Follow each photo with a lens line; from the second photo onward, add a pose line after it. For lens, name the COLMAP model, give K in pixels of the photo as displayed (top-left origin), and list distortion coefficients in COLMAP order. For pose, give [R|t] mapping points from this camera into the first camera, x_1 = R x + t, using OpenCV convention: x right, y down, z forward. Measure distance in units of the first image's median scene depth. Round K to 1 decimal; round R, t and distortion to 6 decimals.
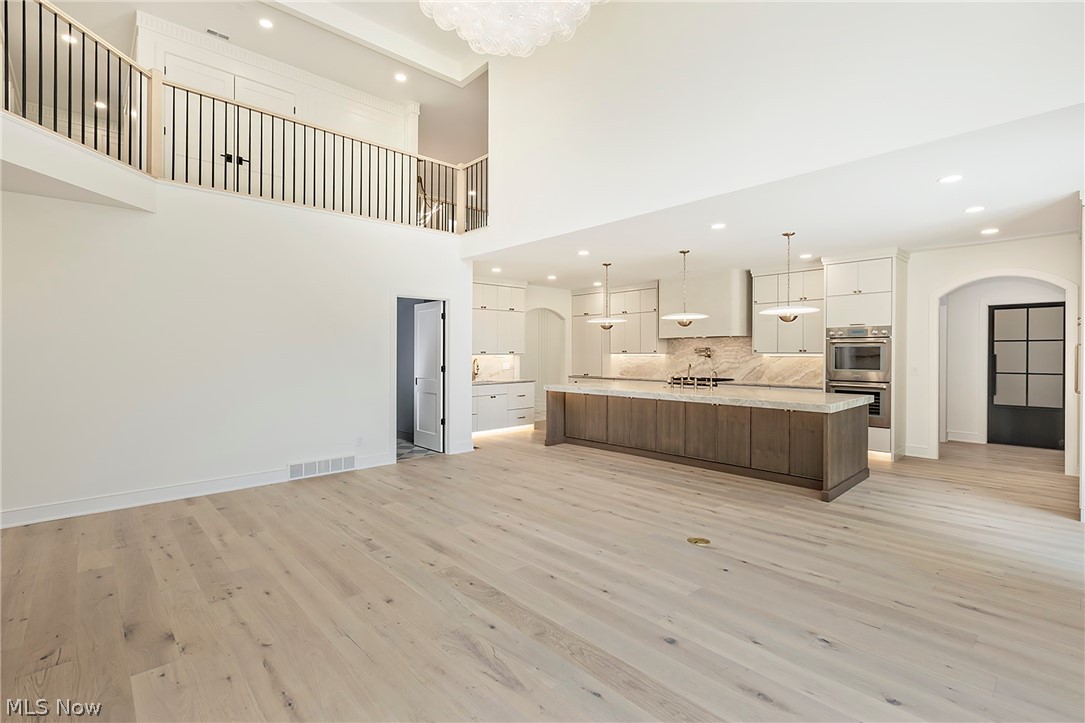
lens RADIAL K [[483.9, 0, 492.8], [0, 483.9, 353.8], [0, 0, 1]] dist [0.008312, -0.003624]
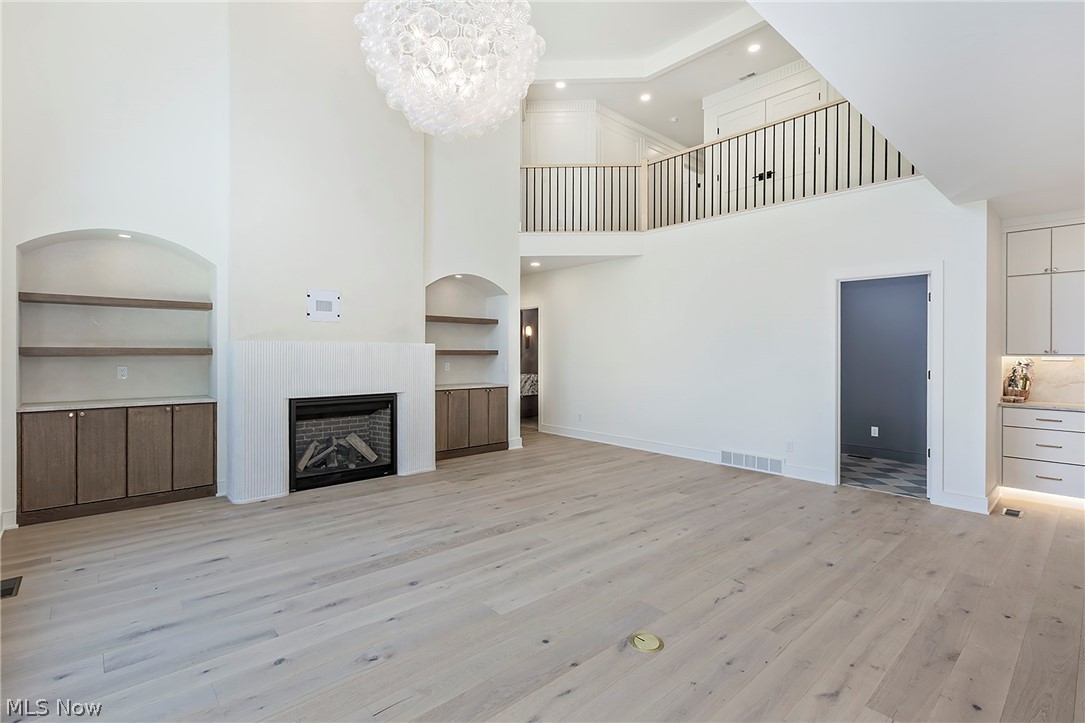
lens RADIAL K [[509.7, 0, 565.7], [0, 509.7, 347.8], [0, 0, 1]] dist [0.004960, -0.002236]
pose [[0.073157, 0.003148, -0.997315, 0.706044], [-0.010906, 0.999938, 0.002357, -0.004384], [0.997261, 0.010704, 0.073187, 0.540873]]
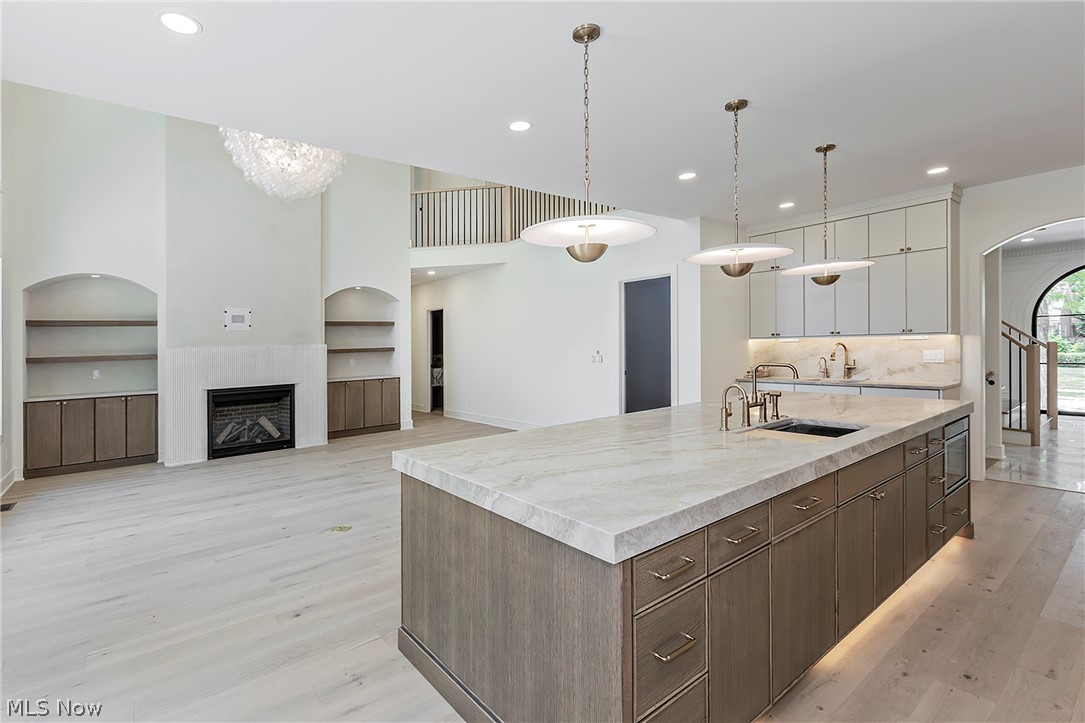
lens RADIAL K [[509.7, 0, 502.0], [0, 509.7, 326.7], [0, 0, 1]] dist [0.004960, -0.002236]
pose [[-0.055124, -0.026224, -0.998135, 0.948048], [0.025594, 0.999289, -0.027668, -0.005462], [0.998151, -0.027071, -0.054414, 0.888082]]
